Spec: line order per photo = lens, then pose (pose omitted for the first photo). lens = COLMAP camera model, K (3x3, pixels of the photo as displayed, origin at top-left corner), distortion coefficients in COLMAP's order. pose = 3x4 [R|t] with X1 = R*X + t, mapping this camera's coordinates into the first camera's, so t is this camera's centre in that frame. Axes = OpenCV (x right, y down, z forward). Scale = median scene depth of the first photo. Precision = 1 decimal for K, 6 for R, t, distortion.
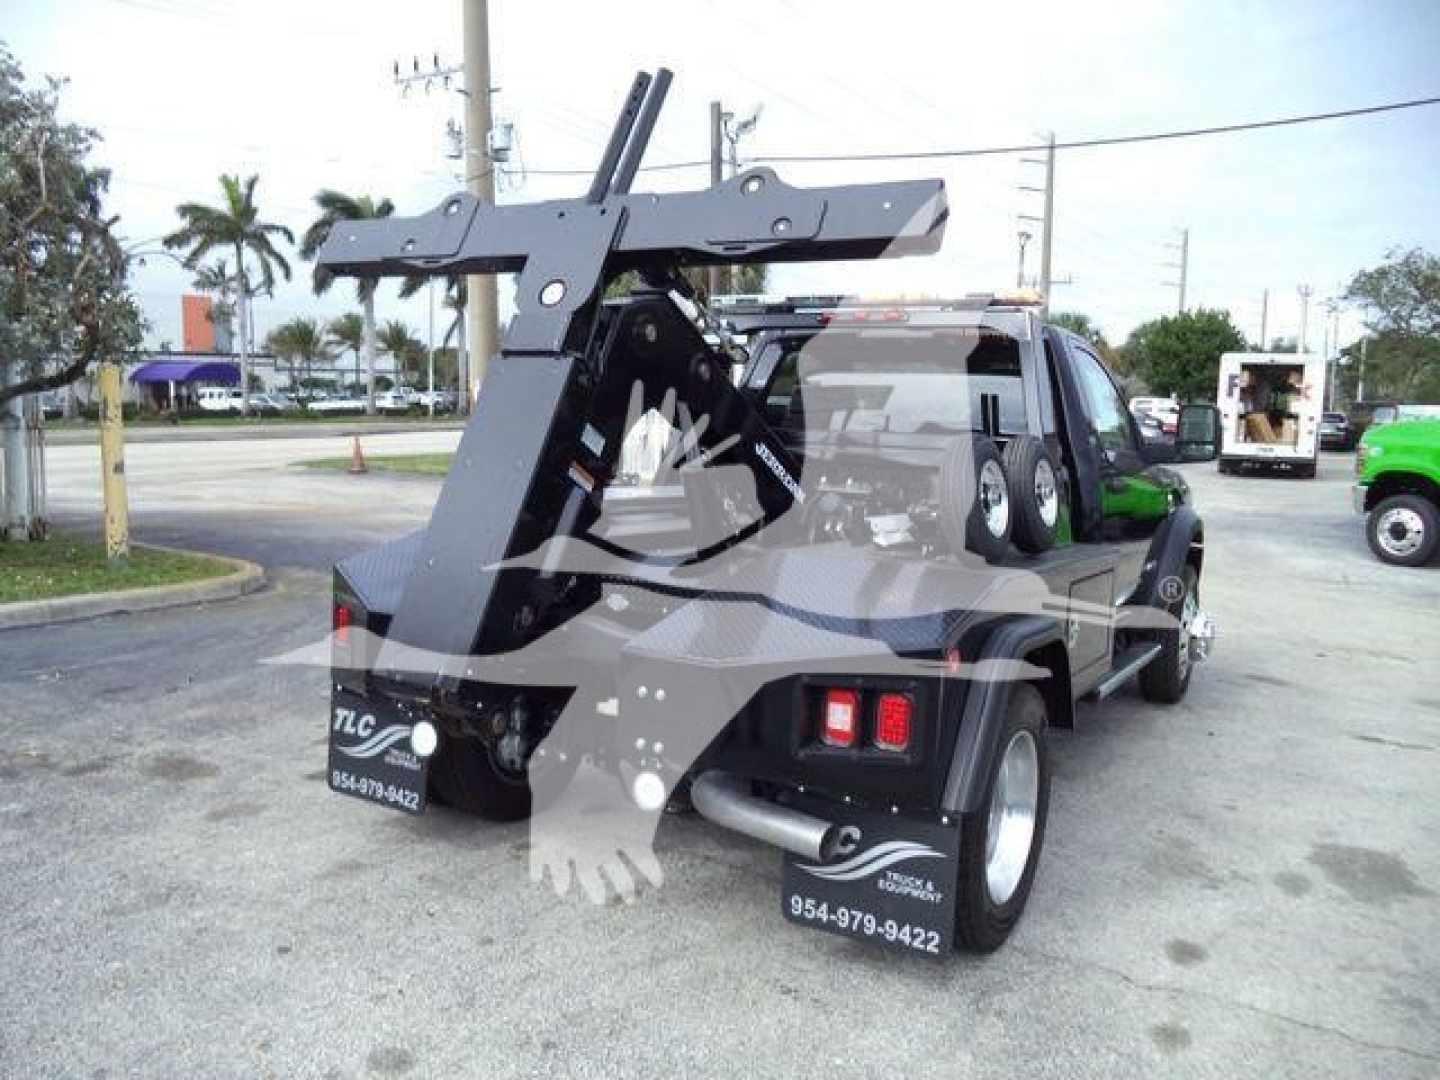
lens RADIAL K [[1175.7, 0, 714.6], [0, 1175.7, 541.1], [0, 0, 1]] dist [-0.028694, 0.007617]
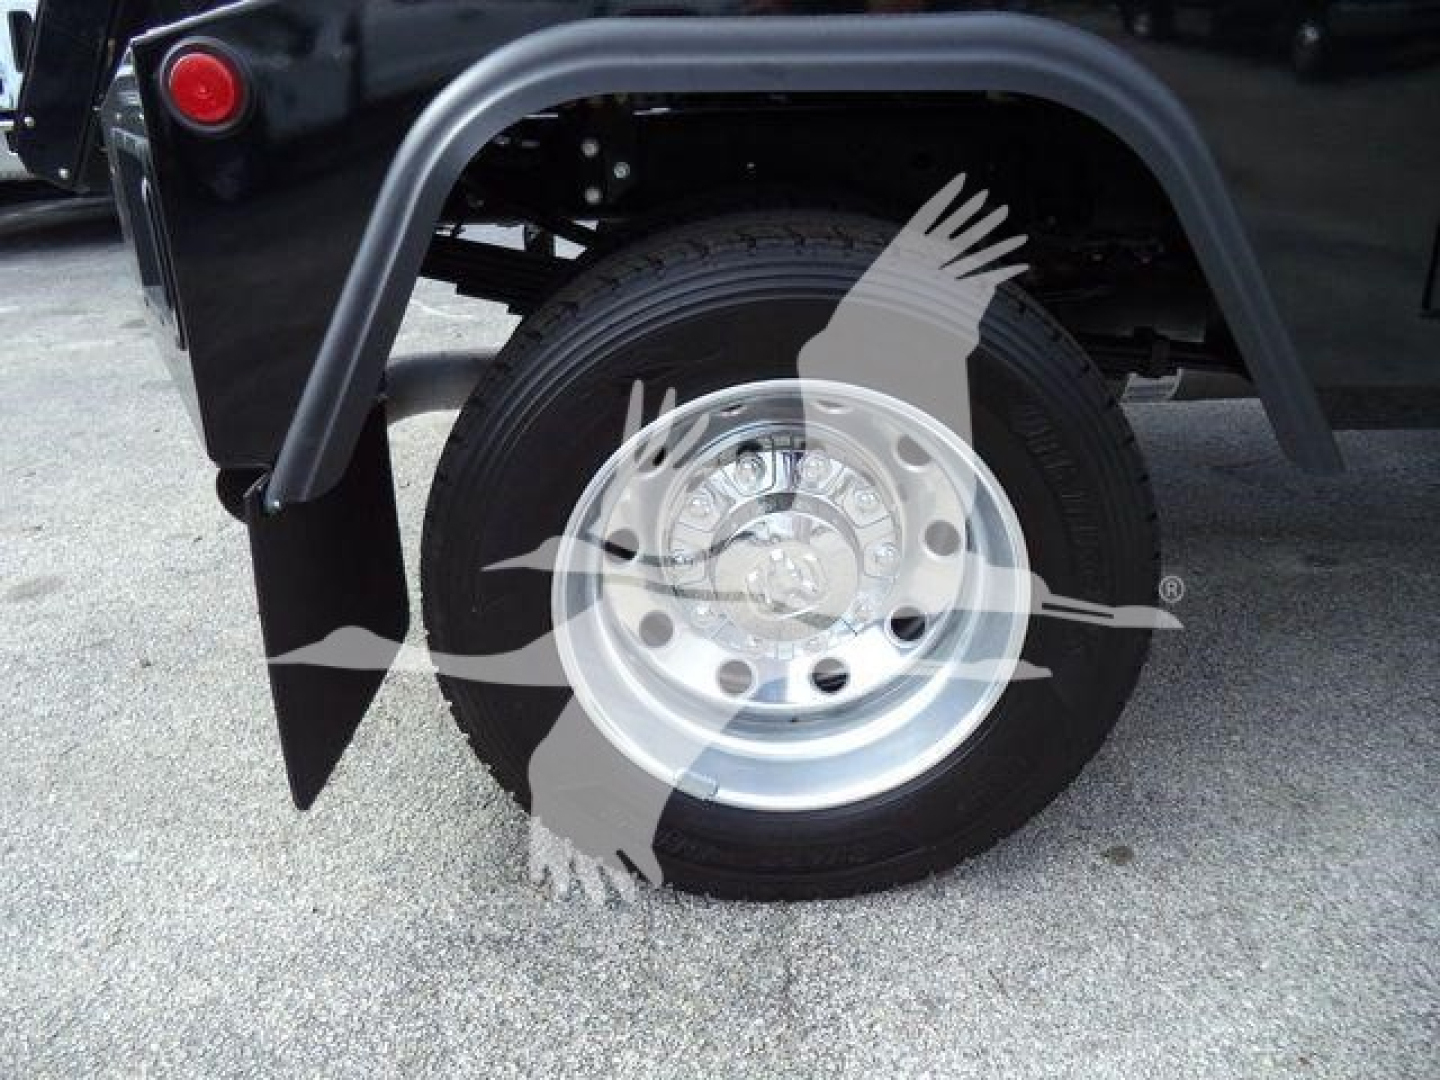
lens RADIAL K [[1171.8, 0, 720.0], [0, 1171.8, 540.0], [0, 0, 1]] dist [-0.035596, -0.003878]
pose [[0.531916, 0.283226, -0.798028, 0.374983], [-0.024377, 0.947138, 0.319898, 0.071097], [0.846446, -0.150706, 0.510703, 0.572958]]
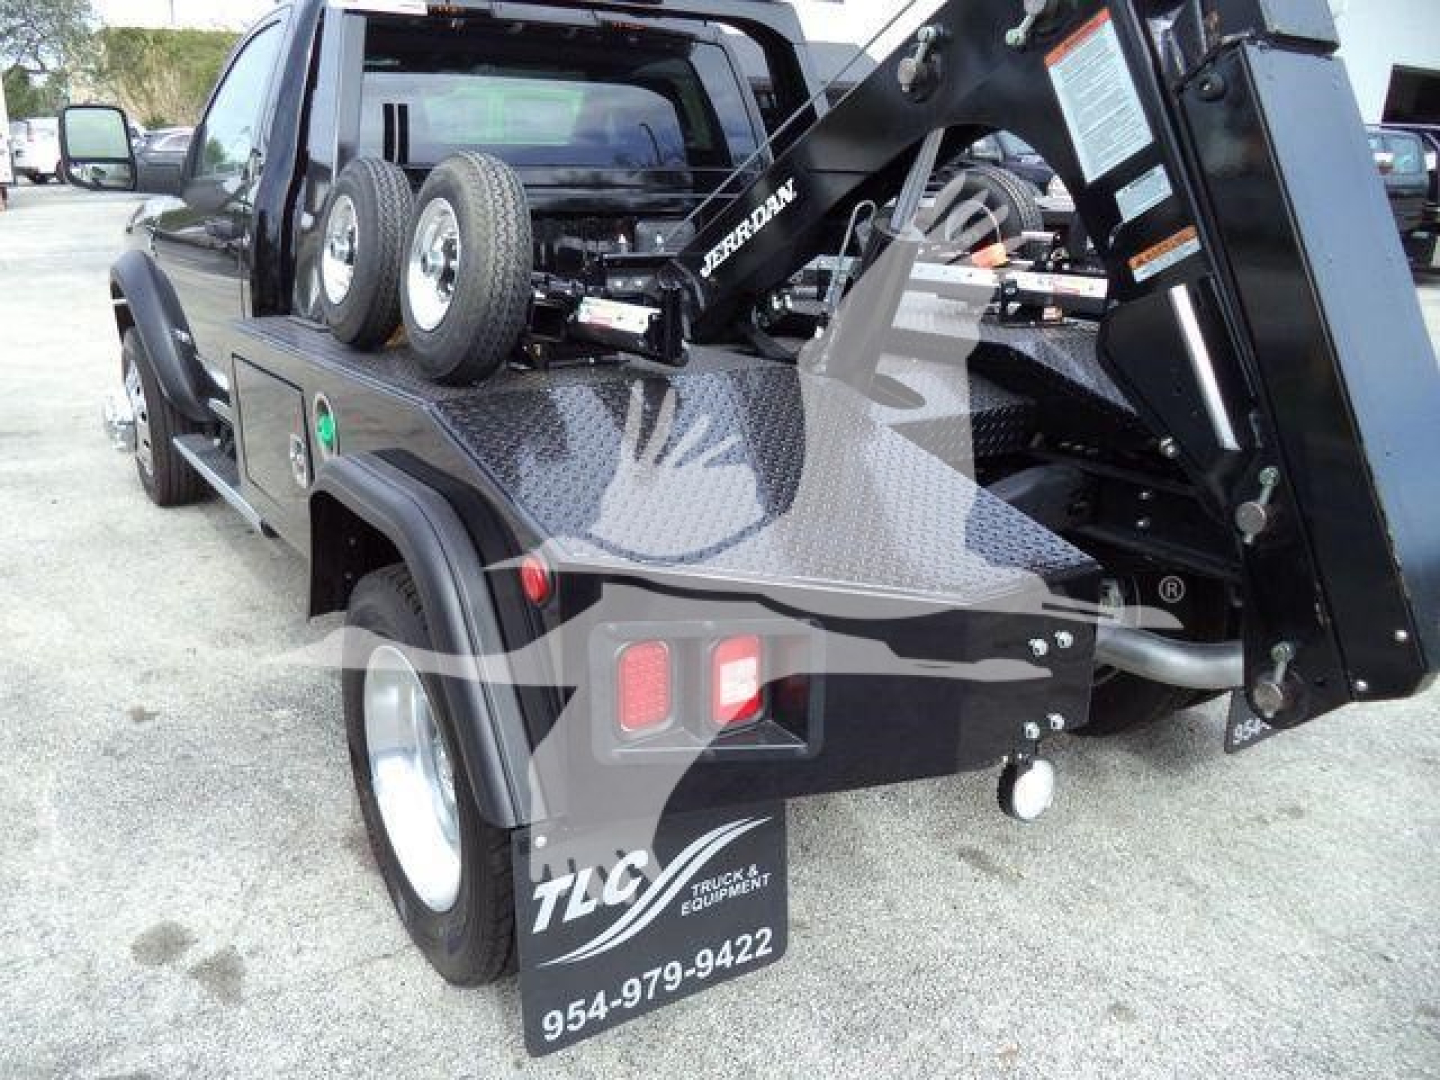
lens RADIAL K [[1160.0, 0, 716.5], [0, 1160.0, 548.8], [0, 0, 1]] dist [-0.026257, 0.001642]
pose [[0.410966, -0.311916, 0.856630, -0.528158], [0.095676, 0.949215, 0.299728, -0.078845], [-0.906616, -0.041219, 0.419938, 0.663278]]
